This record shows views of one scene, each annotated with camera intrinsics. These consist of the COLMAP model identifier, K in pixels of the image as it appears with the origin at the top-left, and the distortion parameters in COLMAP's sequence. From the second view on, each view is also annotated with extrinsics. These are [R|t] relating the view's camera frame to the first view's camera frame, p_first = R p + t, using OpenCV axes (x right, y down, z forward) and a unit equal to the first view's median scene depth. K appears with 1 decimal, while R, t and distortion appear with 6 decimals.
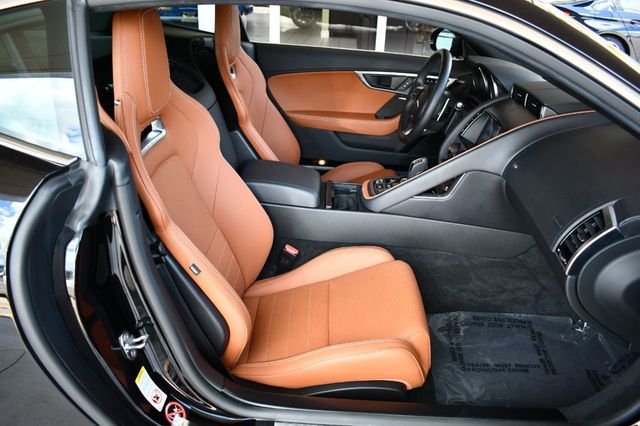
lens RADIAL K [[502.2, 0, 319.8], [0, 502.2, 212.7], [0, 0, 1]] dist [-0.091327, 0.019307]
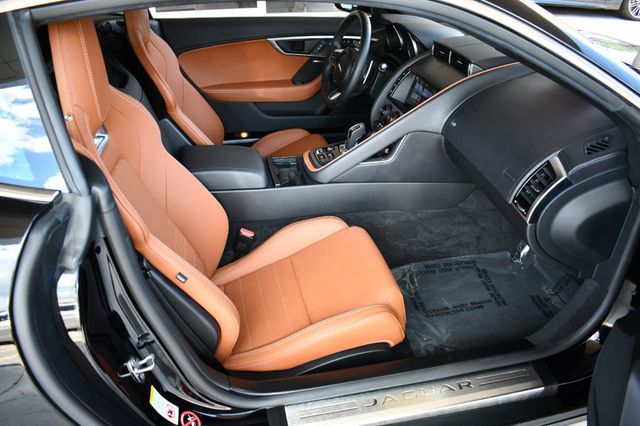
lens RADIAL K [[502.2, 0, 319.5], [0, 502.2, 213.6], [0, 0, 1]] dist [-0.091327, 0.019307]
pose [[0.968169, -0.159449, 0.192937, -0.119144], [0.140596, 0.984177, 0.107834, -0.058613], [-0.207078, -0.077276, 0.975268, 0.000733]]
